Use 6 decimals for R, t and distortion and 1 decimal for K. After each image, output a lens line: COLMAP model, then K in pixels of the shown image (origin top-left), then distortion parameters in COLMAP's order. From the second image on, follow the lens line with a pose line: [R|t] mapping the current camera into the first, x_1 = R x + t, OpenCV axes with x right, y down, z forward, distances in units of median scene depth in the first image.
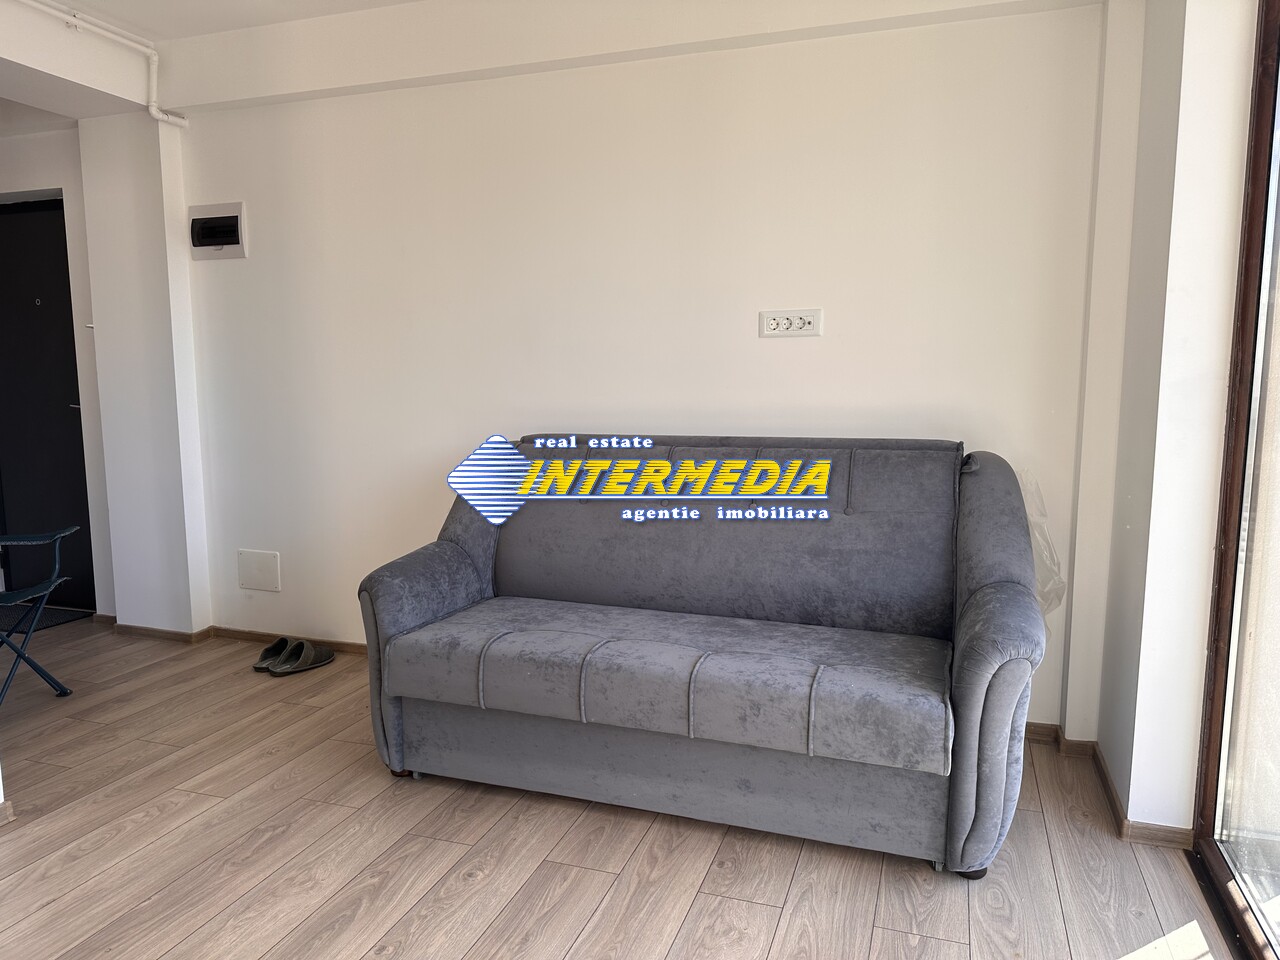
lens RADIAL K [[902.3, 0, 639.3], [0, 902.3, 475.4], [0, 0, 1]] dist [0.043994, -0.057287]
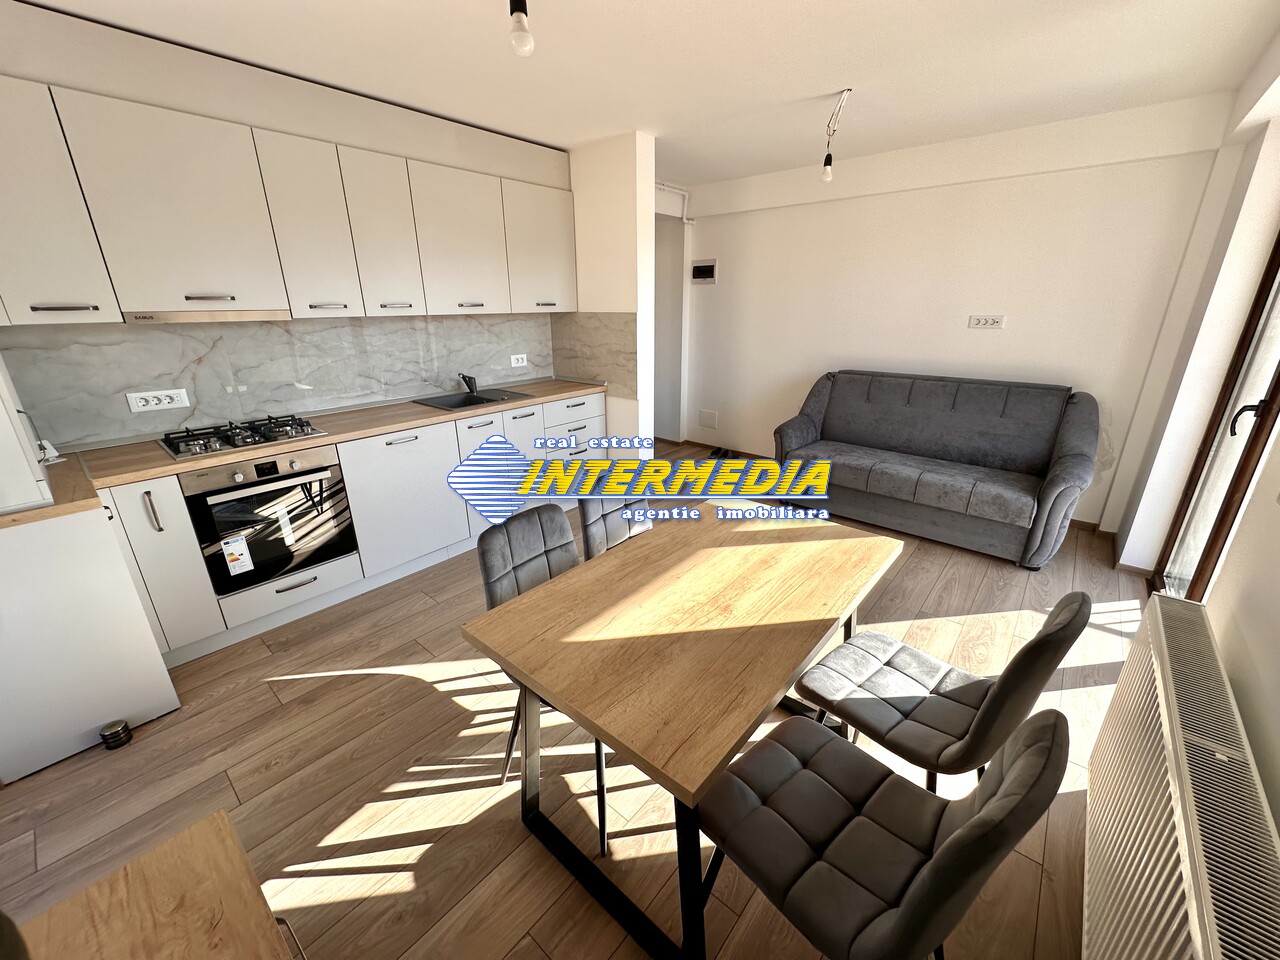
lens RADIAL K [[511.0, 0, 638.2], [0, 511.0, 480.8], [0, 0, 1]] dist [-0.006777, 0.000303]
pose [[0.929966, 0.116927, -0.348556, -0.158956], [-0.035303, 0.972097, 0.231909, -0.070693], [0.365946, -0.203362, 0.908145, -0.537542]]
